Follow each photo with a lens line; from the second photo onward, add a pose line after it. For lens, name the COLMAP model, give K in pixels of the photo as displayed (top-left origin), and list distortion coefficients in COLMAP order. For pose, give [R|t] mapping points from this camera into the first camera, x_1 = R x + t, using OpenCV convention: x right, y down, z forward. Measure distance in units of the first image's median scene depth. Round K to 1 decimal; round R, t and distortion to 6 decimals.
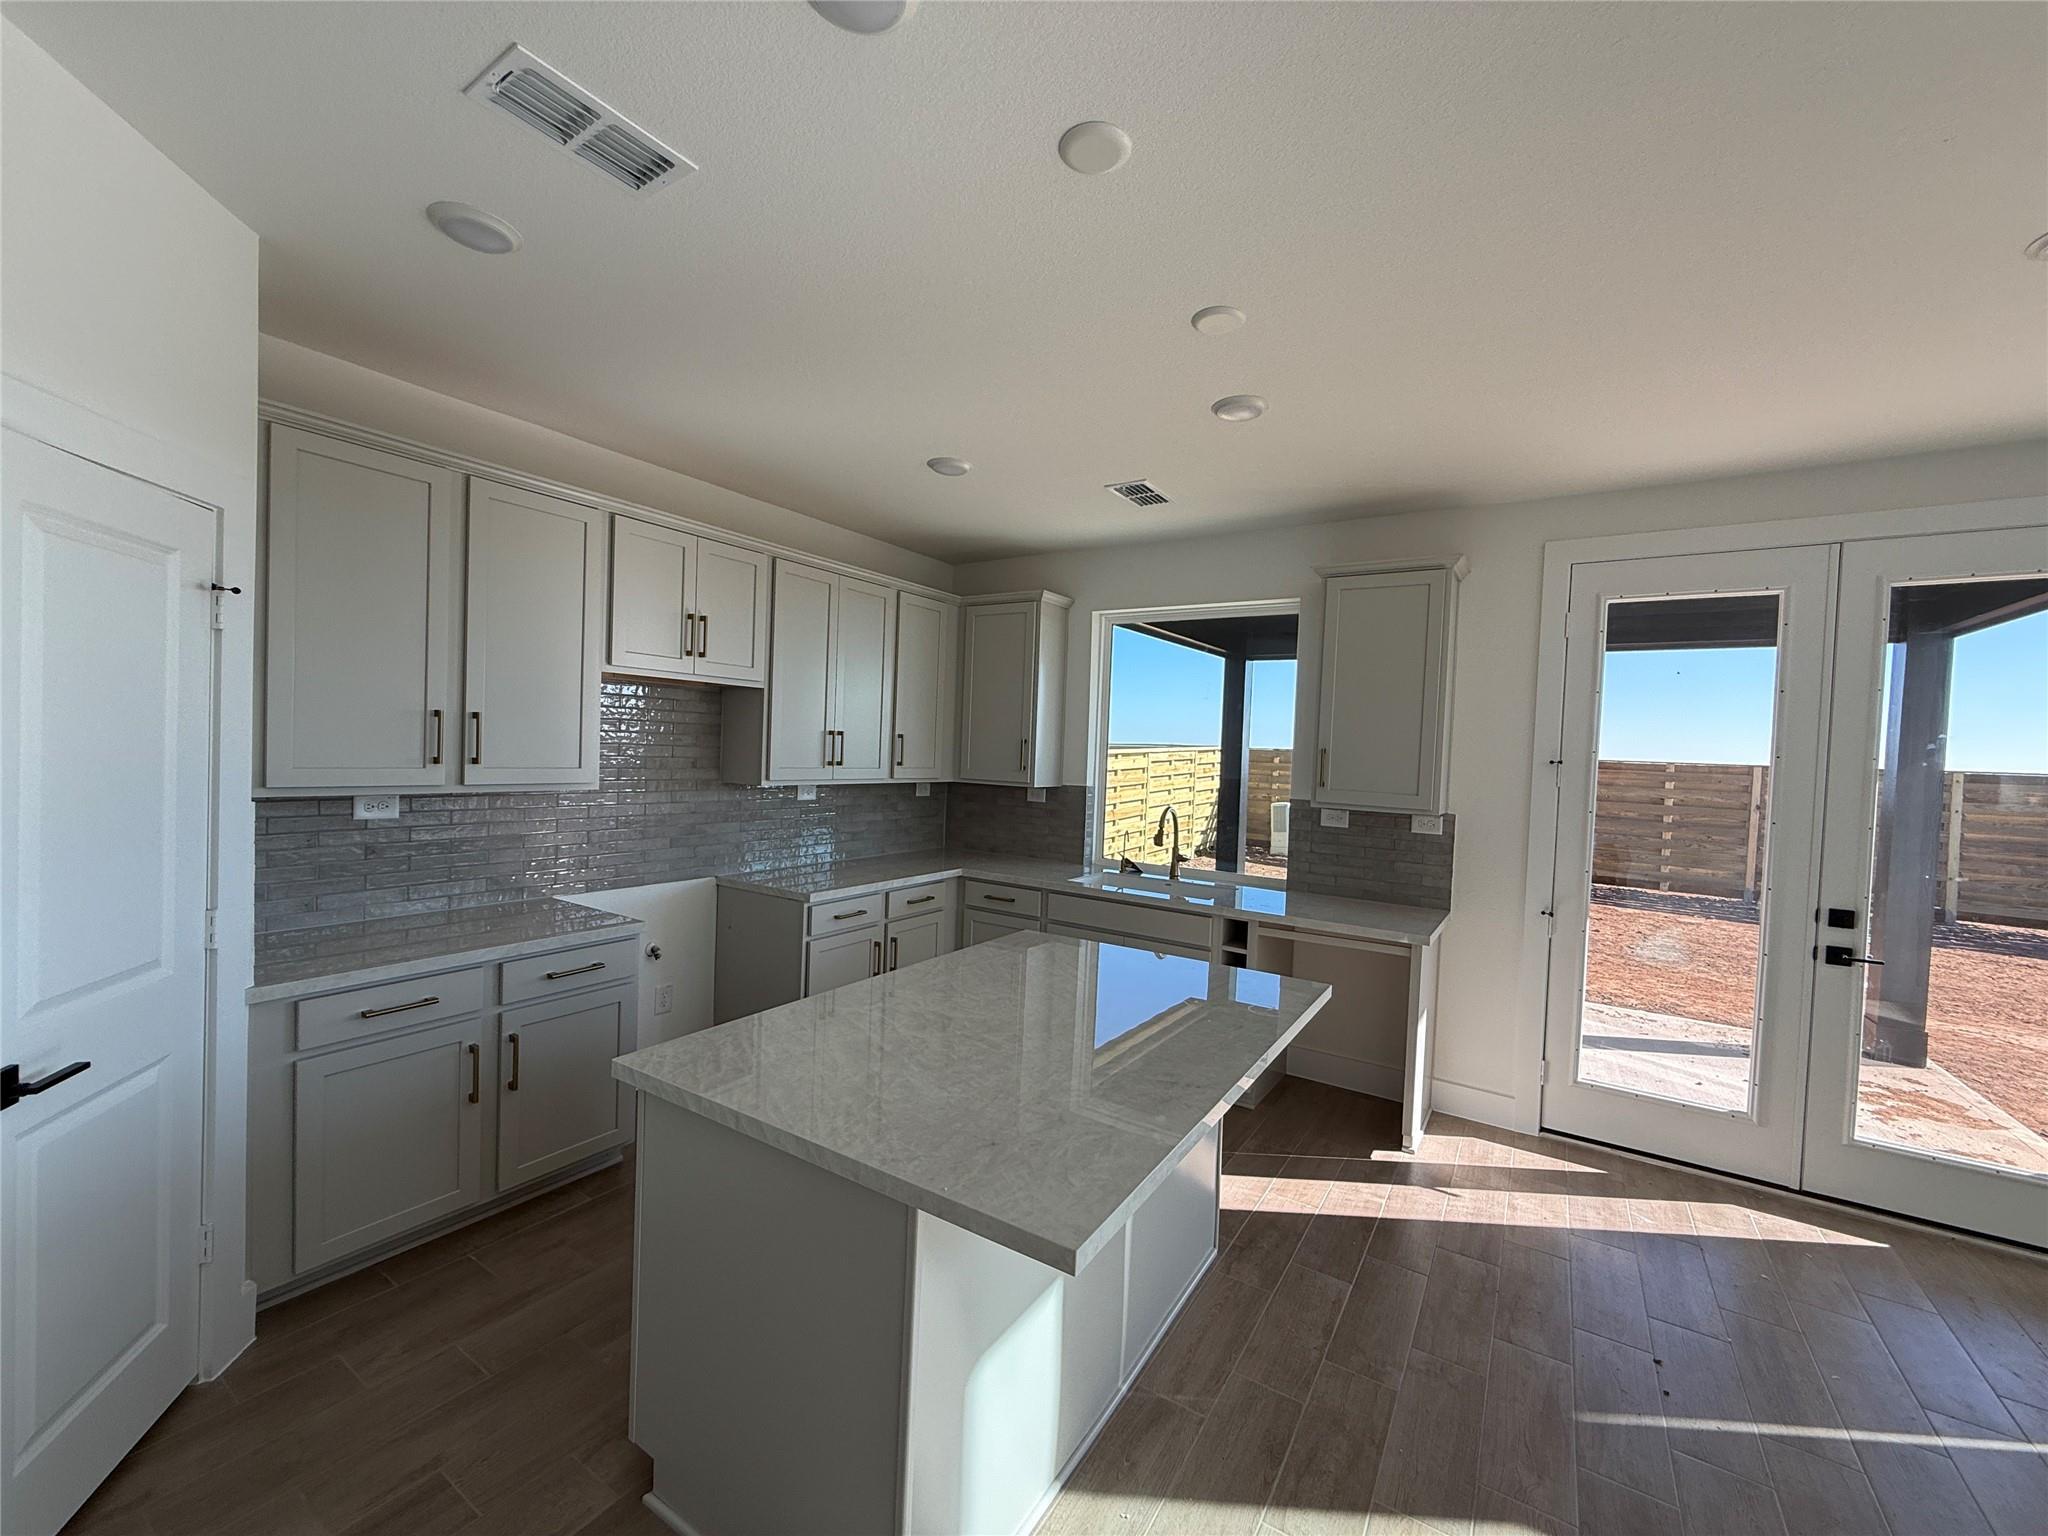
lens RADIAL K [[822.1, 0, 1023.7], [0, 822.1, 768.0], [0, 0, 1]] dist [0.005628, 0.000622]
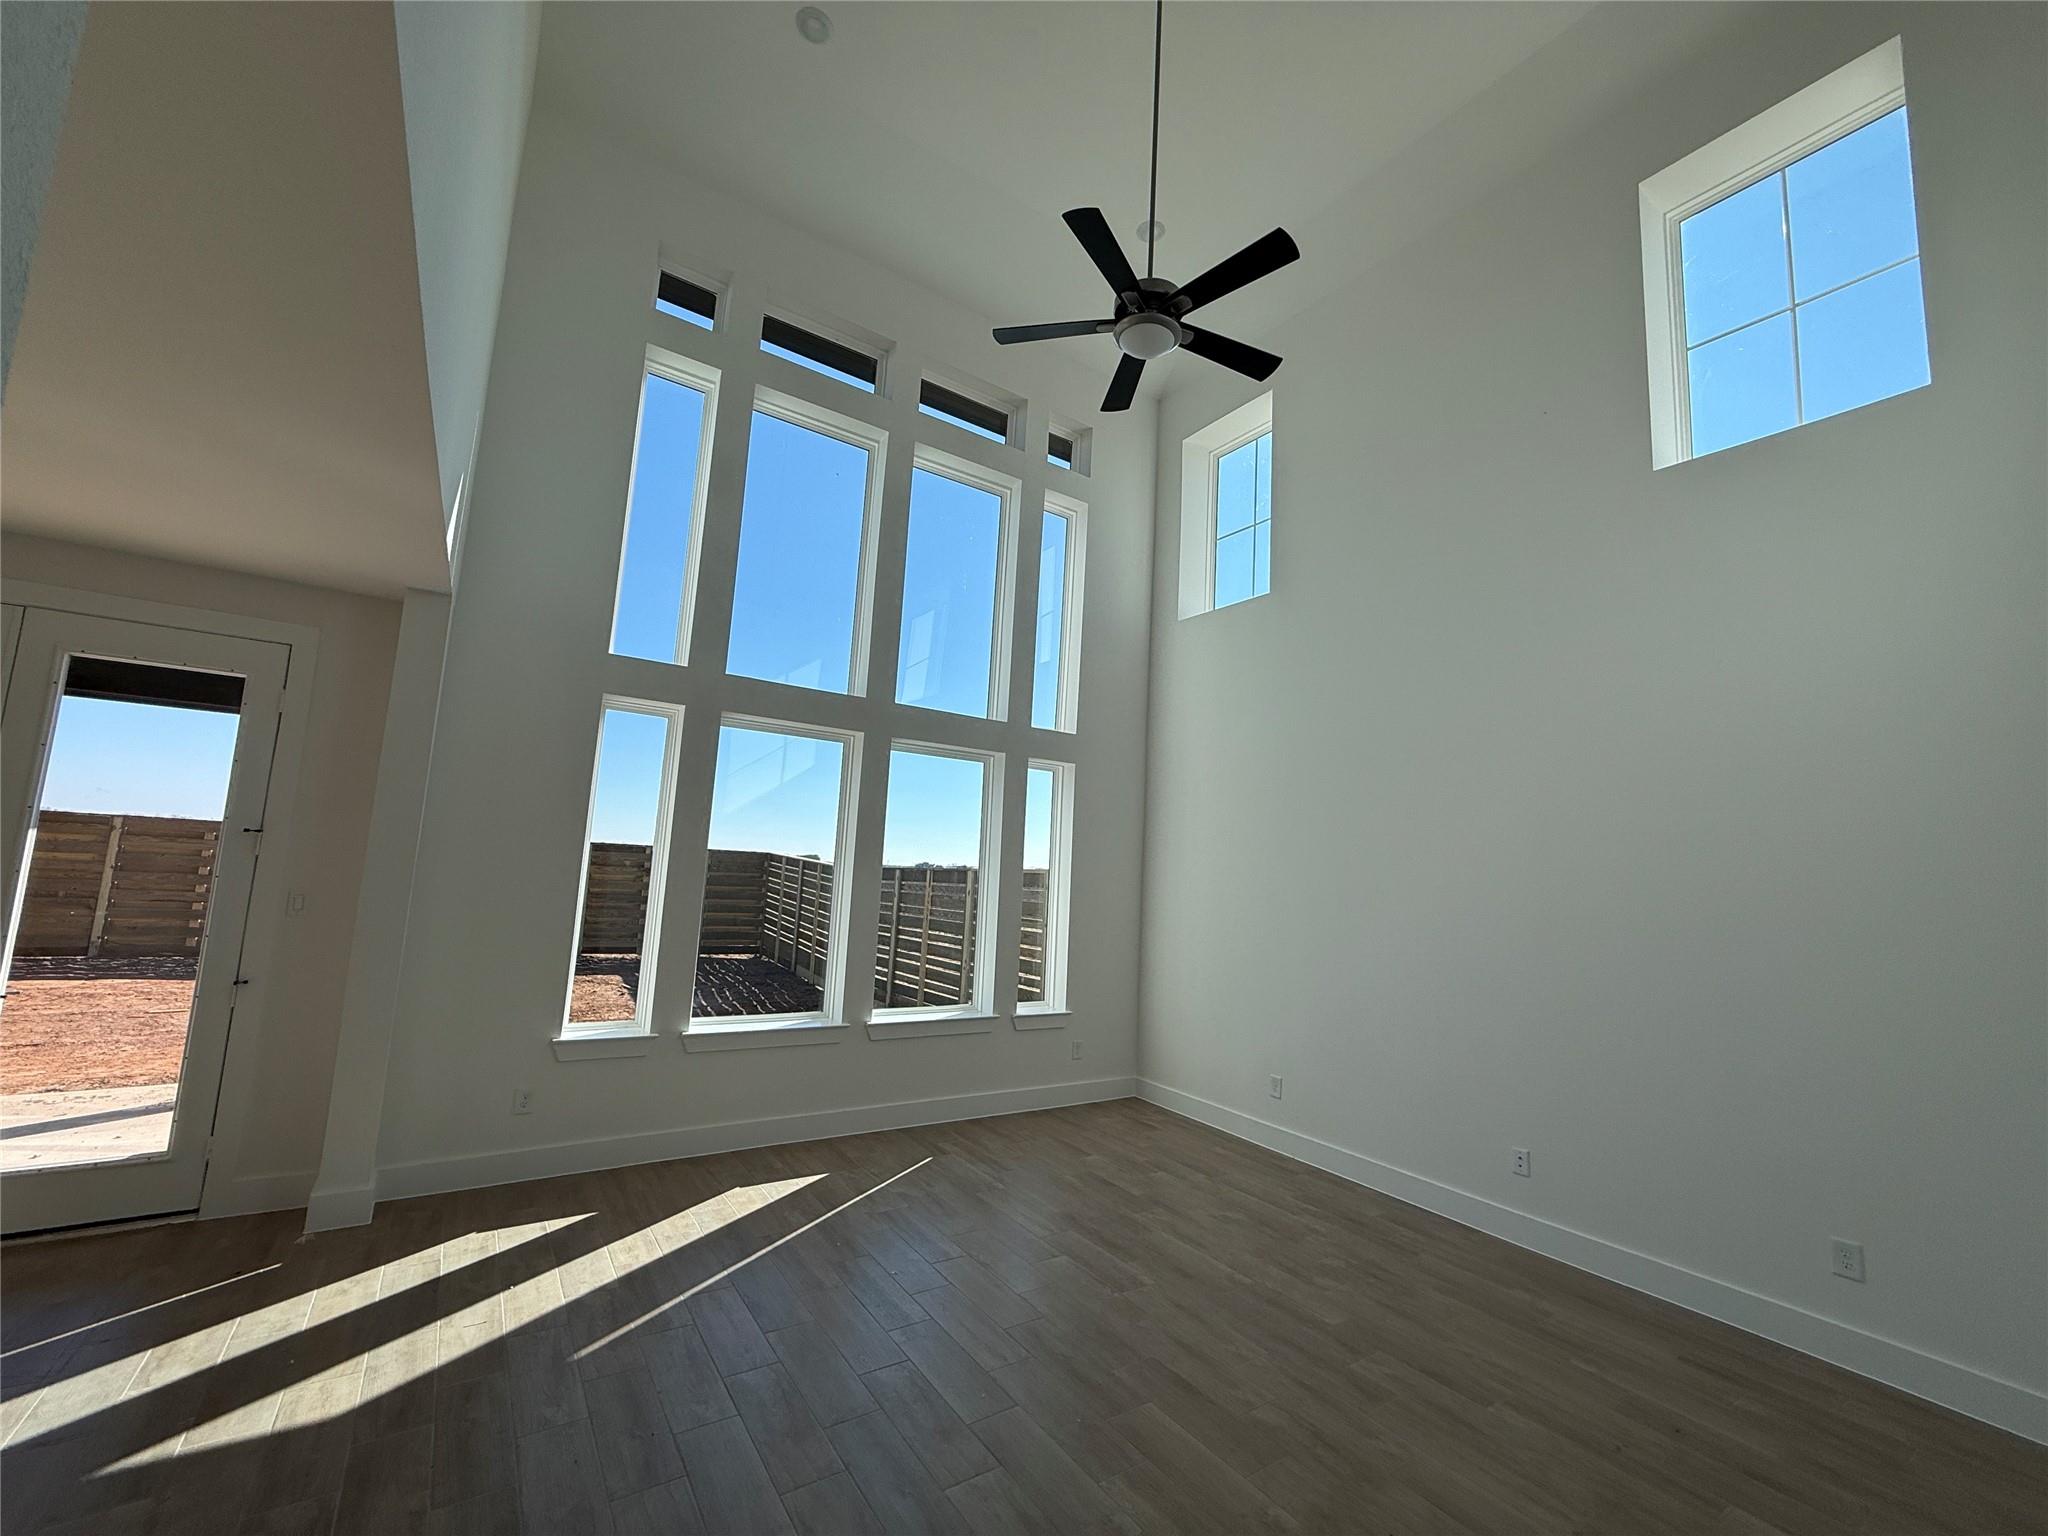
lens RADIAL K [[822.1, 0, 1015.2], [0, 822.1, 771.7], [0, 0, 1]] dist [0.005628, 0.000622]
pose [[0.399820, 0.097169, 0.911429, 0.433150], [-0.014968, 0.994924, -0.099505, 0.032723], [-0.916472, 0.026142, 0.399245, -0.475636]]
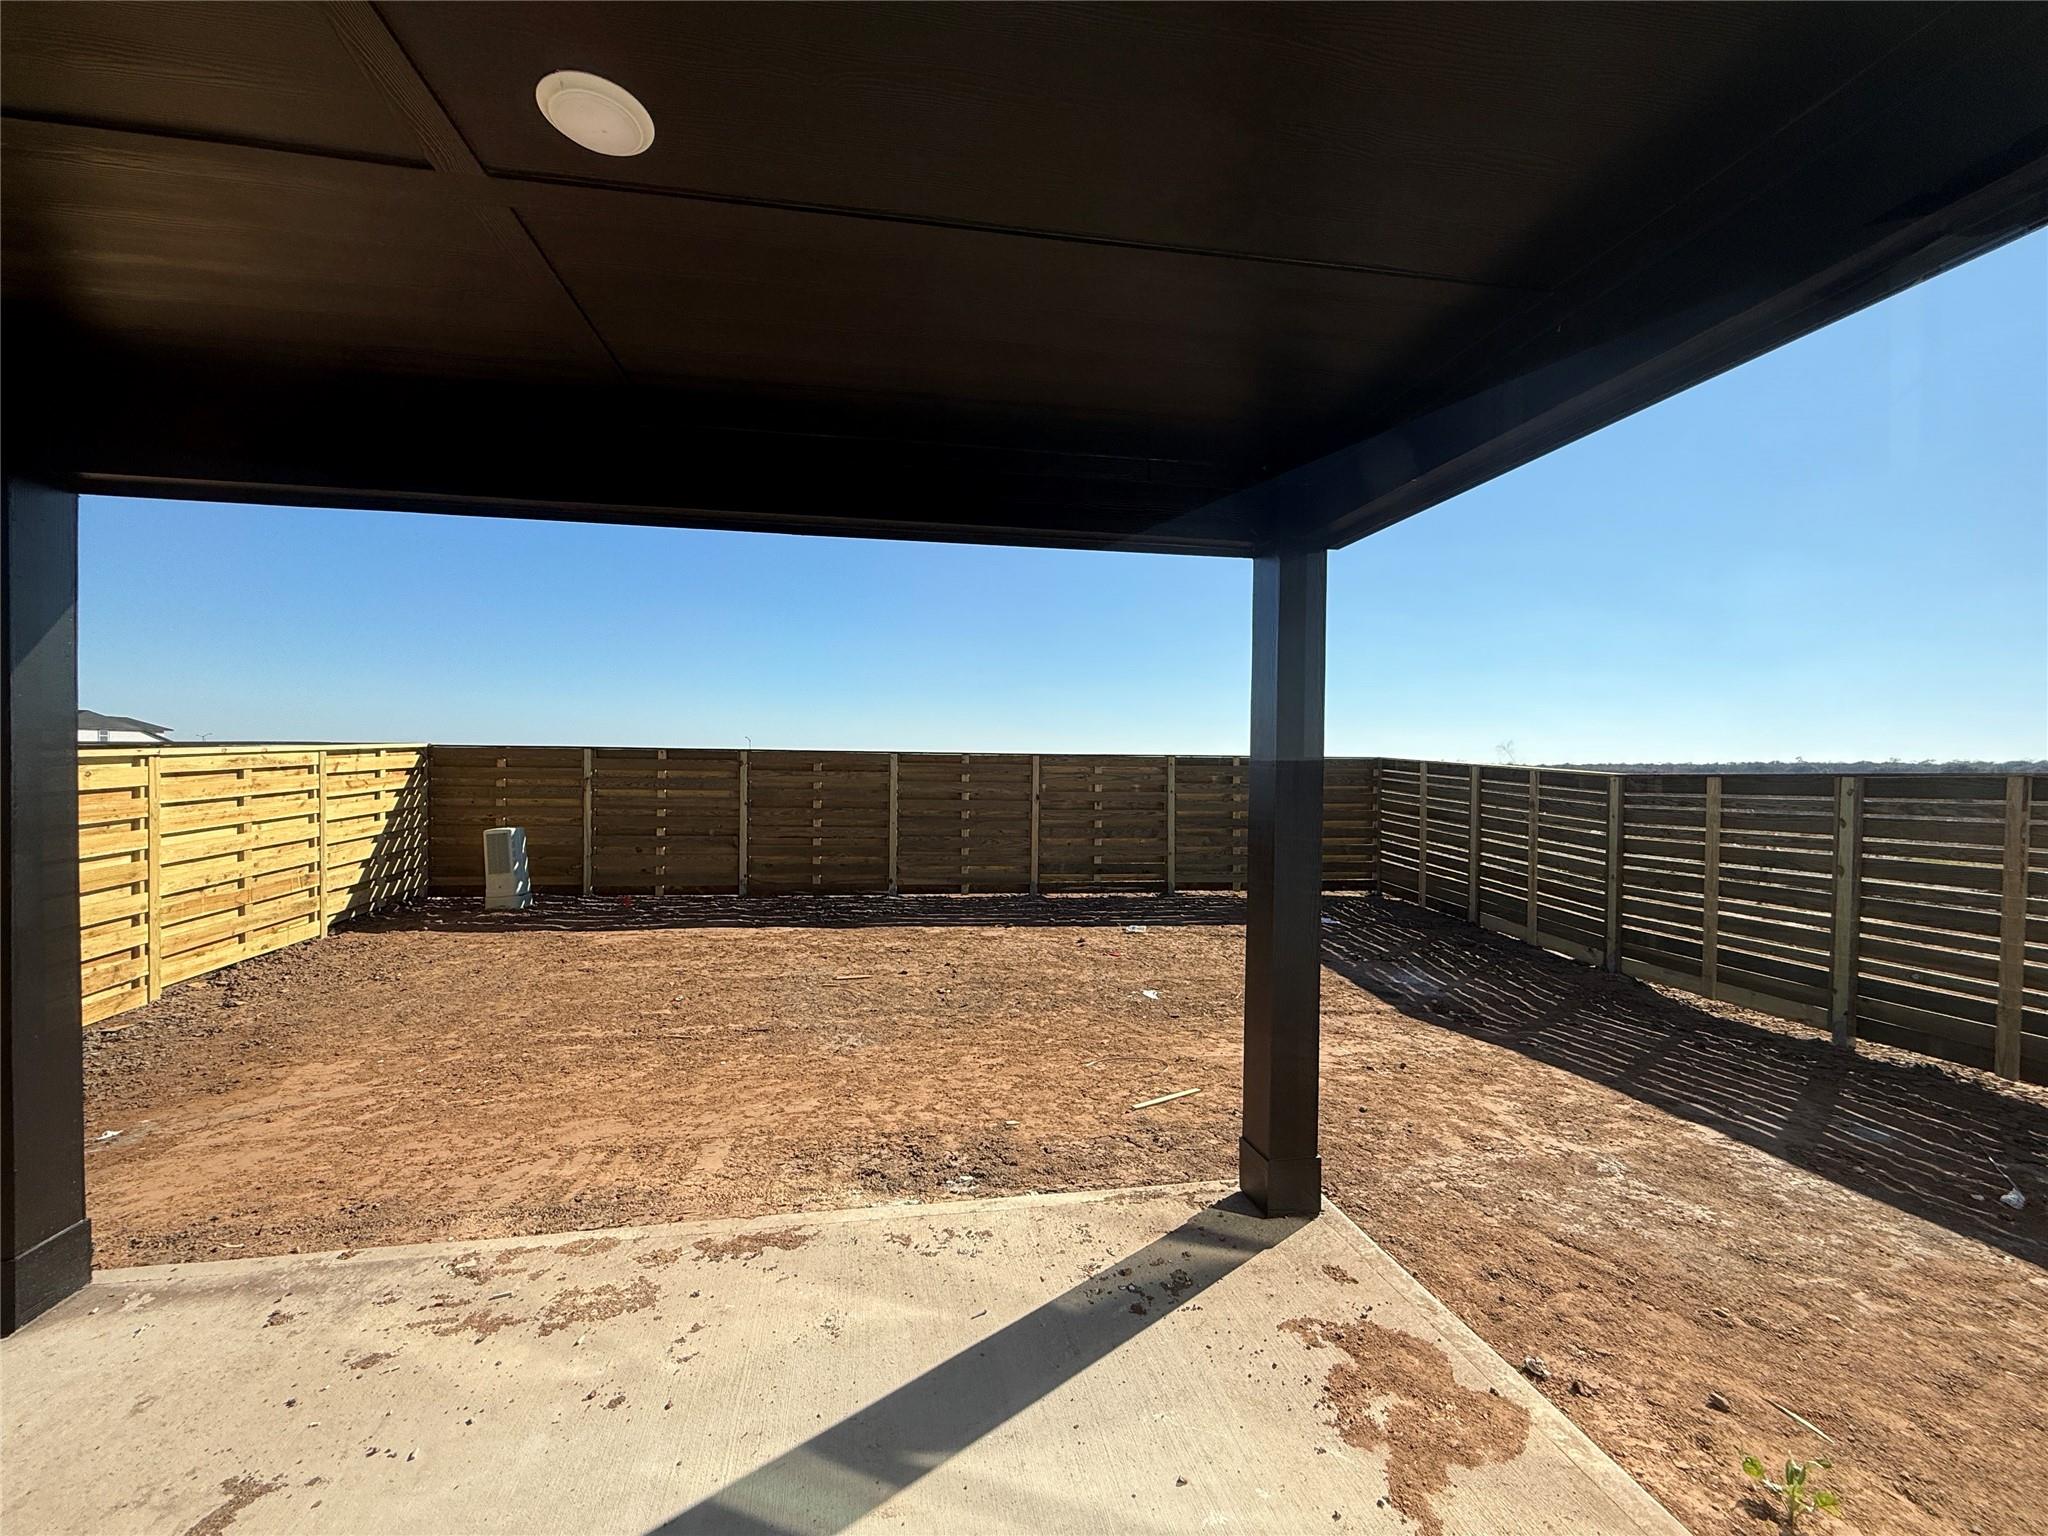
lens RADIAL K [[822.1, 0, 1015.9], [0, 822.1, 784.5], [0, 0, 1]] dist [0.005628, 0.000622]
pose [[0.738012, -0.047981, 0.673080, 0.655256], [0.034814, 0.998848, 0.033031, 0.000758], [-0.673889, -0.000944, 0.738832, 0.900819]]
